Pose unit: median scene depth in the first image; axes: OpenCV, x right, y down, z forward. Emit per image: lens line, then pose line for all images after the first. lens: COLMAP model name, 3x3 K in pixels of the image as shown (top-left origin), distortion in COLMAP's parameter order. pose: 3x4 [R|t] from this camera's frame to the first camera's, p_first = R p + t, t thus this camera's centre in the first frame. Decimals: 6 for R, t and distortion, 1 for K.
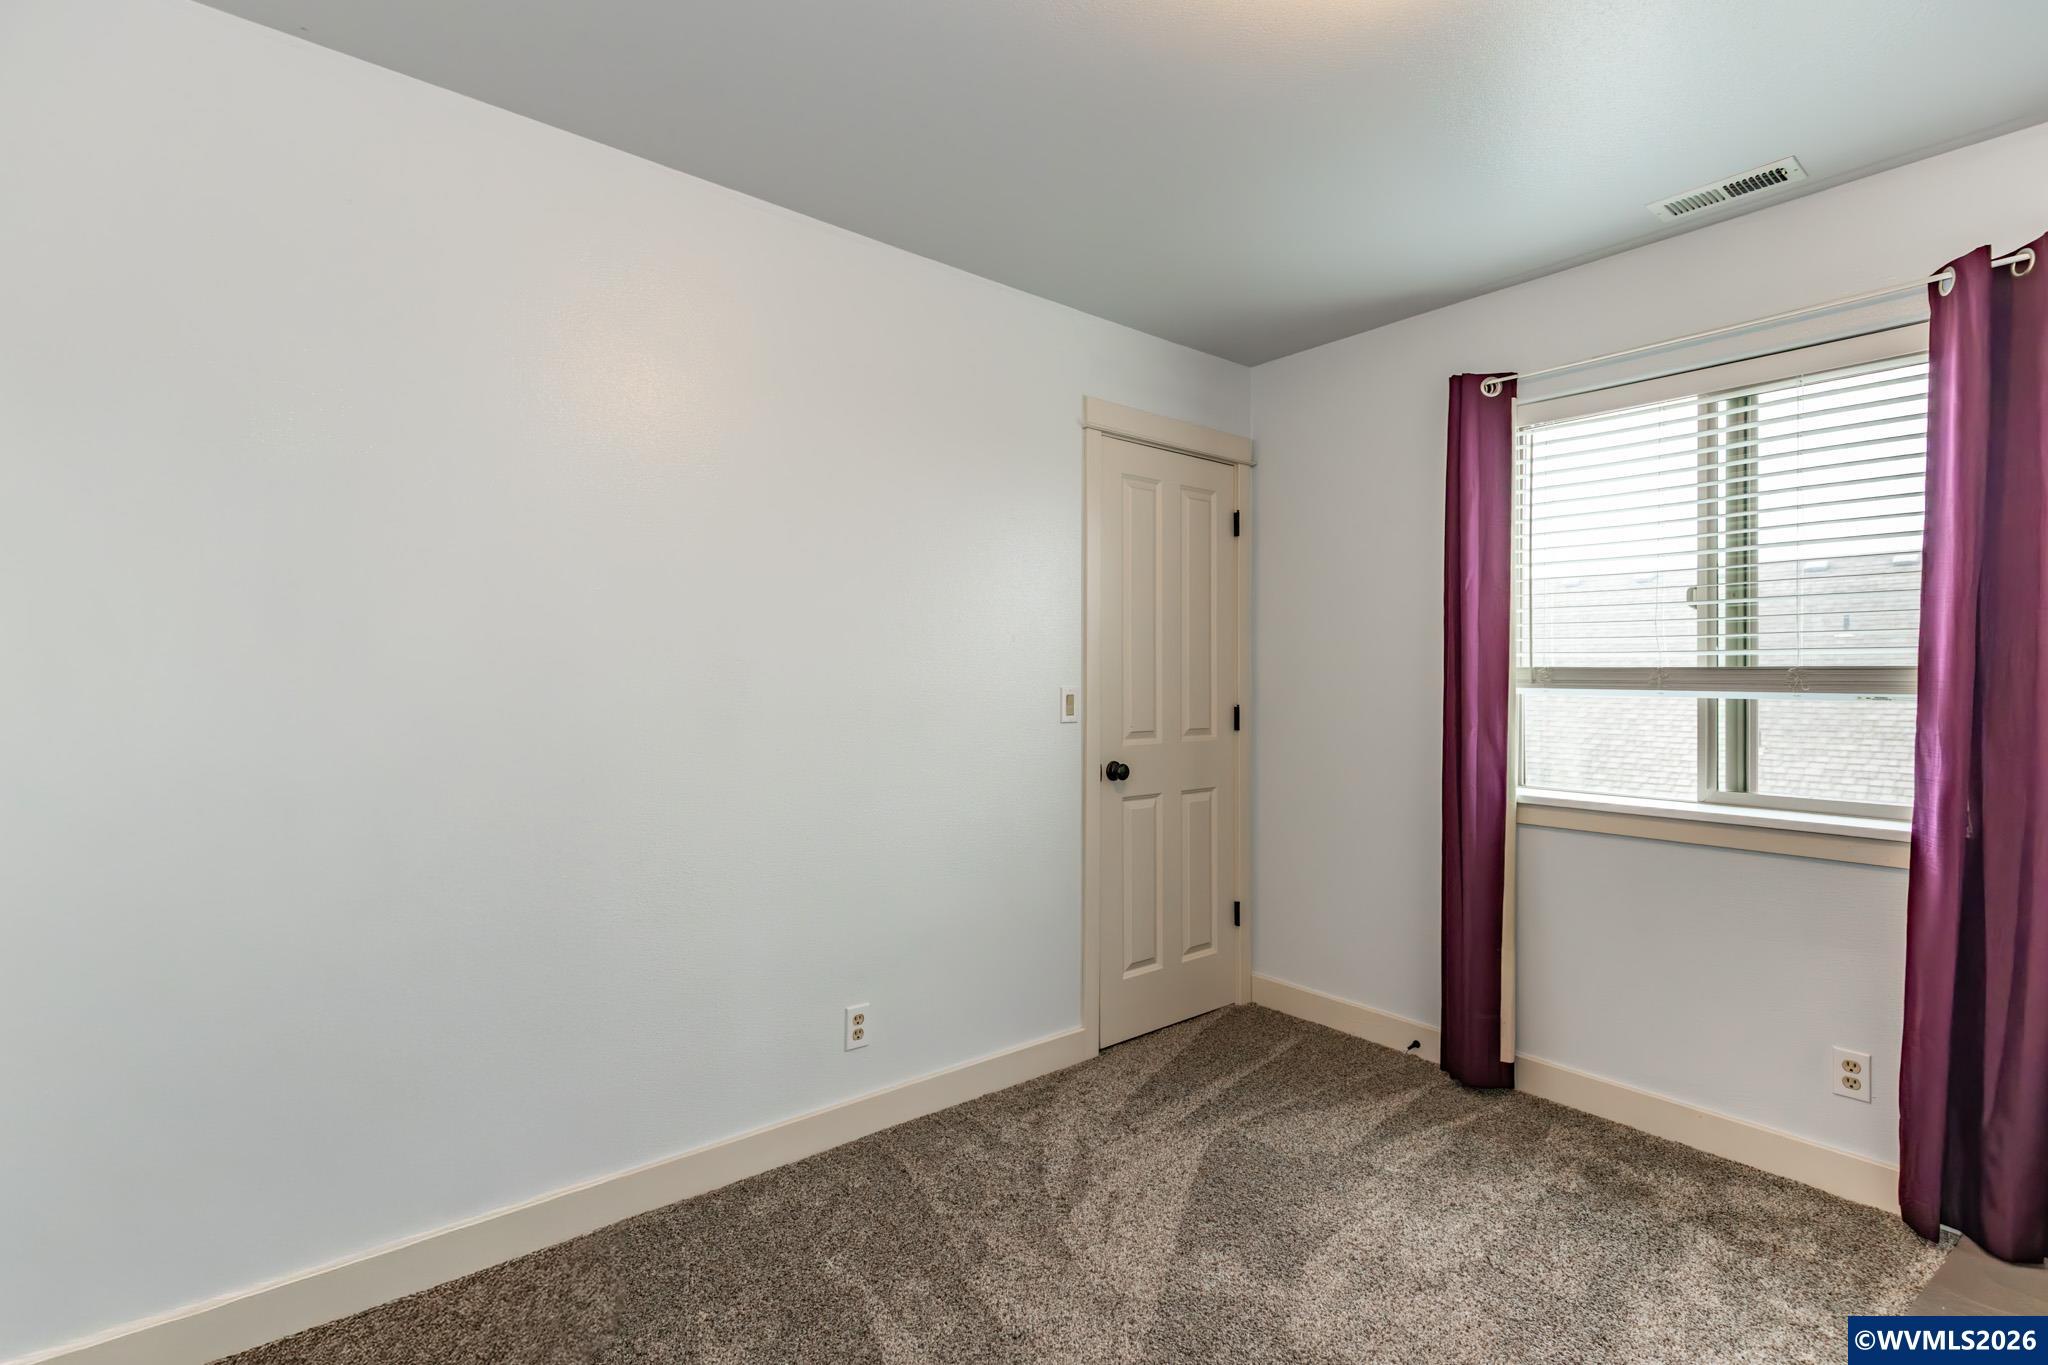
lens RADIAL K [[936.3, 0, 1030.6], [0, 936.3, 693.3], [0, 0, 1]] dist [0.011402, -0.003099]
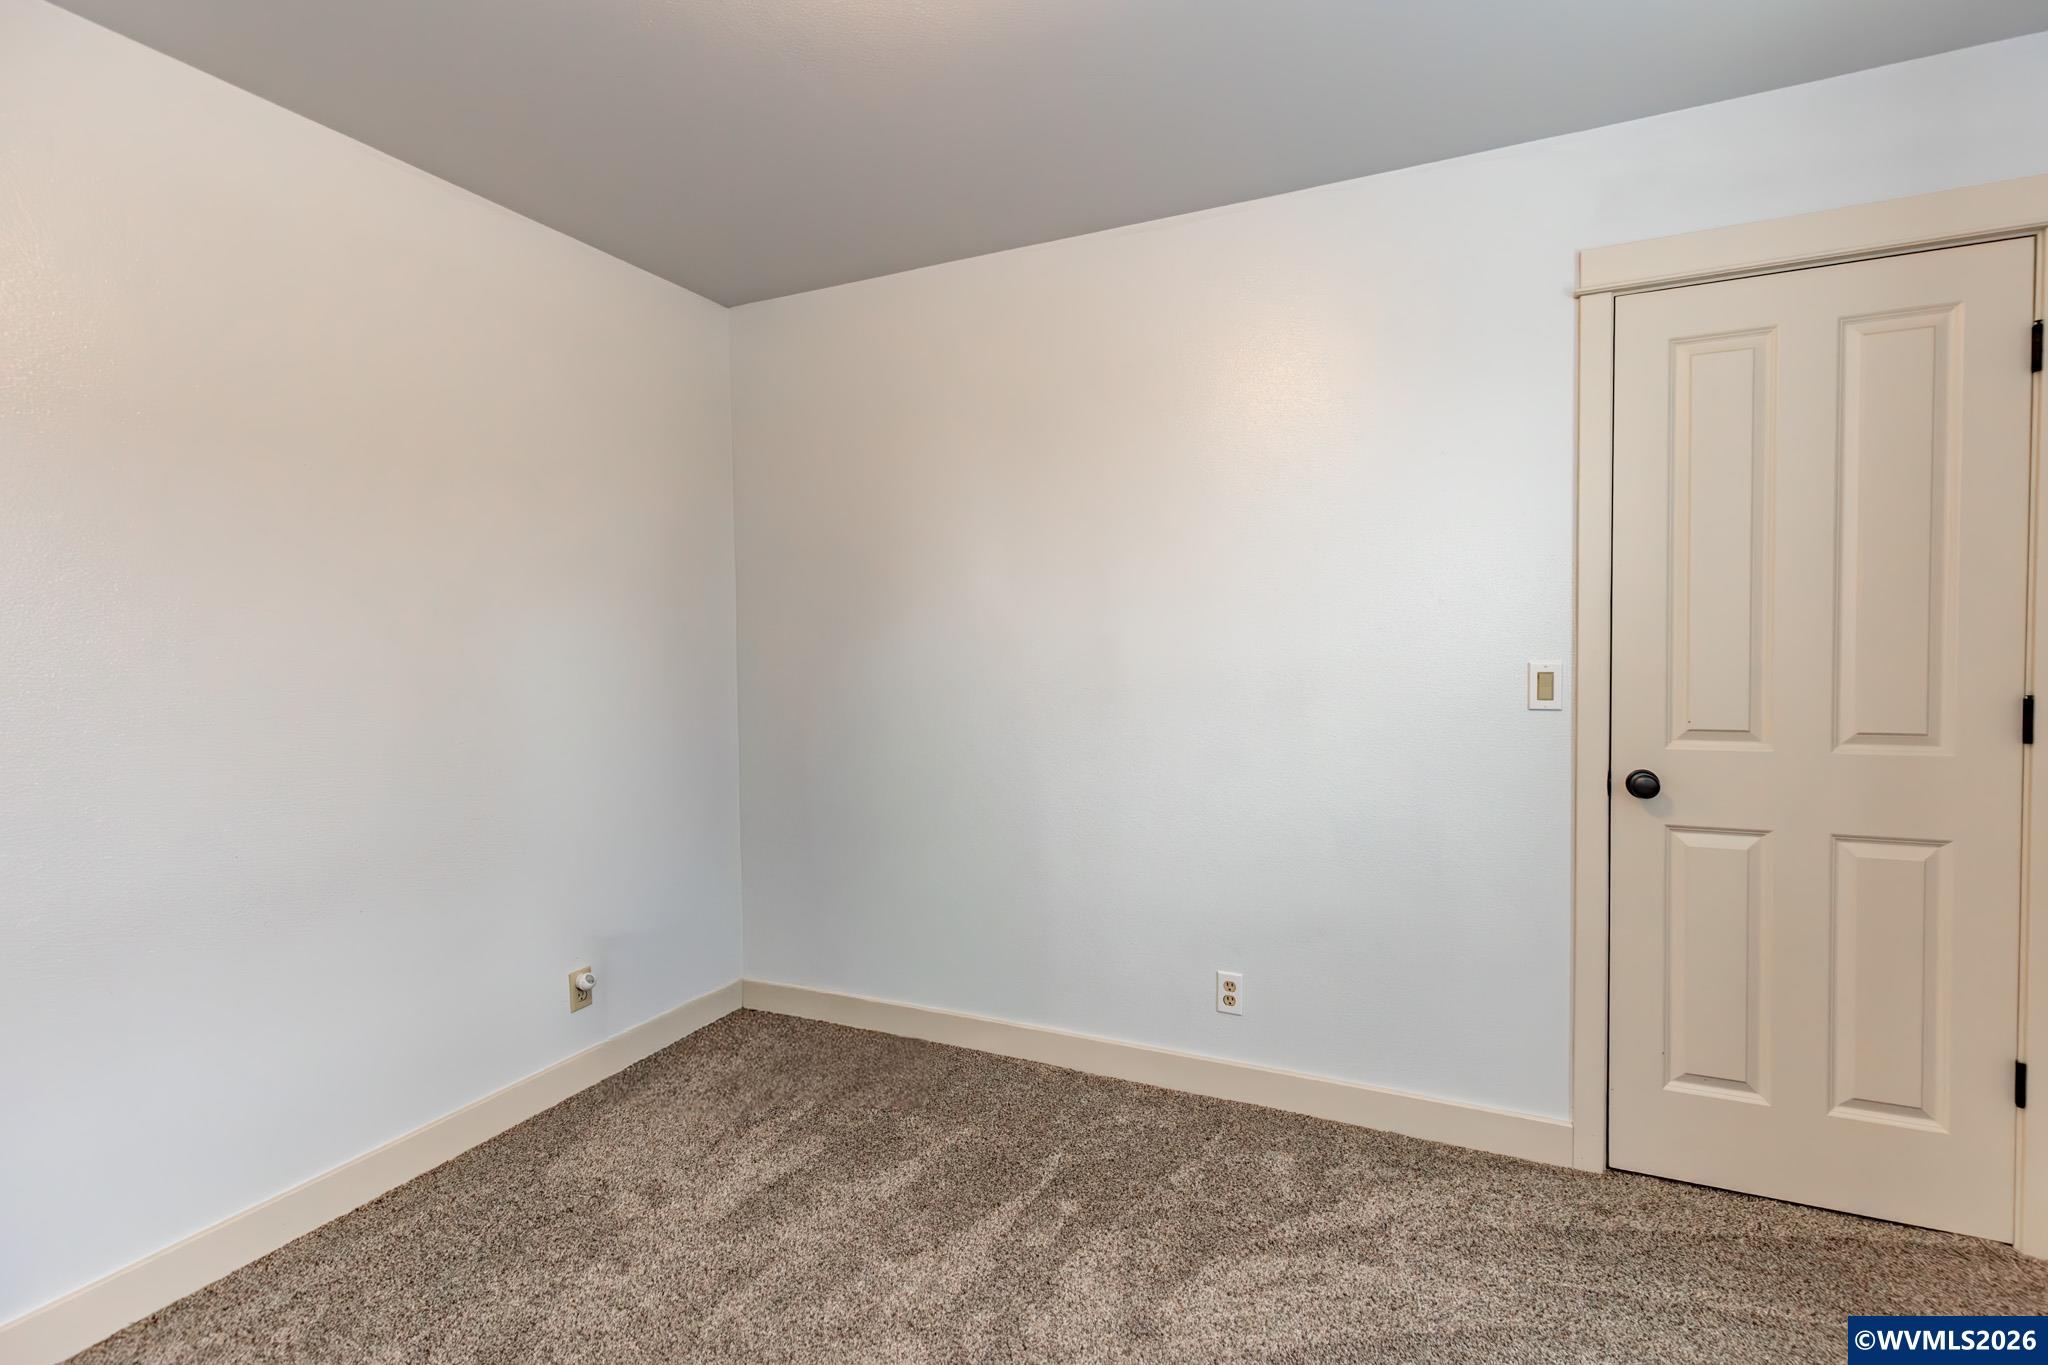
lens RADIAL K [[936.3, 0, 1027.8], [0, 936.3, 681.8], [0, 0, 1]] dist [0.011402, -0.003099]
pose [[0.440739, 0.040324, -0.896729, 0.527889], [0.008180, 0.998769, 0.048933, -0.030750], [0.897598, -0.028902, 0.439866, 0.305830]]
